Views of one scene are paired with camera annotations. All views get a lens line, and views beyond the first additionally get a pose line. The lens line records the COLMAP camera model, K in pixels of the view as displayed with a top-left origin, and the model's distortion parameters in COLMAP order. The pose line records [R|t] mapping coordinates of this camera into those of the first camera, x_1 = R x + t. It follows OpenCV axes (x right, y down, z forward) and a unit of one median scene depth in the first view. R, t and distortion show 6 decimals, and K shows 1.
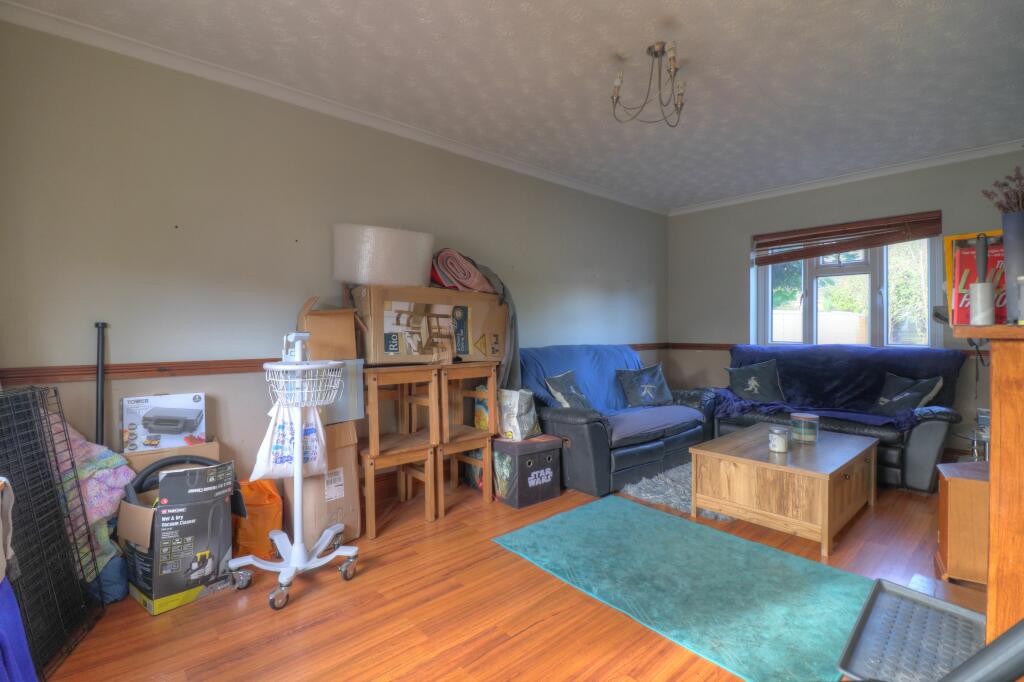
lens RADIAL K [[470.4, 0, 512.3], [0, 470.4, 339.0], [0, 0, 1]] dist [-0.000261, -0.000041]
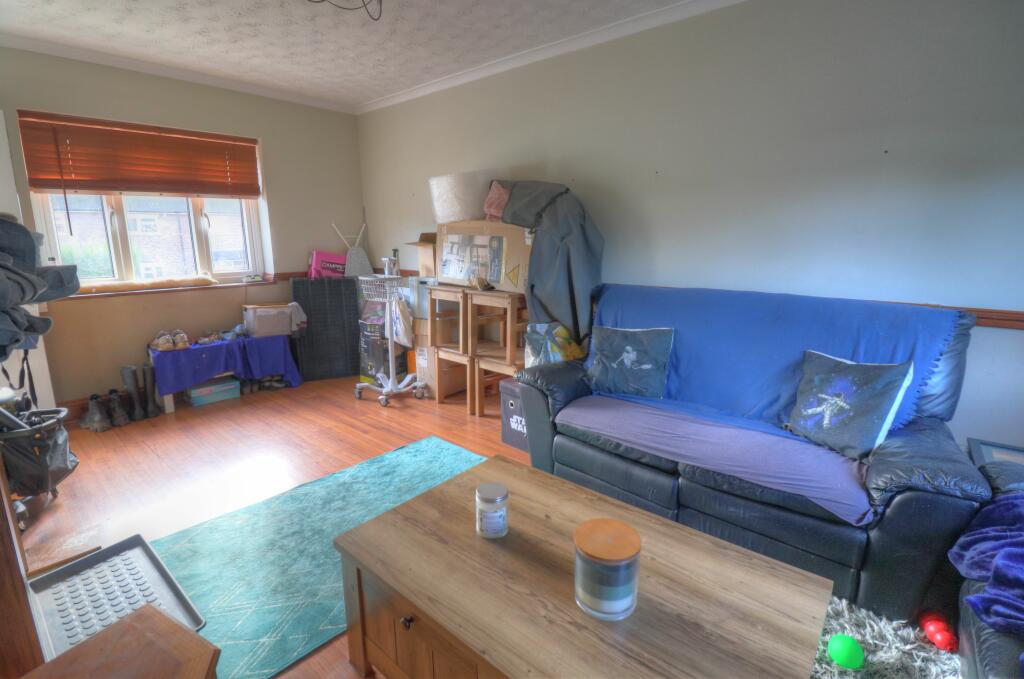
lens RADIAL K [[470.4, 0, 511.8], [0, 470.4, 341.0], [0, 0, 1]] dist [-0.000261, -0.000041]
pose [[0.135218, 0.205747, -0.969218, 0.991216], [-0.025797, 0.978602, 0.204140, -0.058819], [0.990480, -0.002600, 0.137632, 0.924513]]
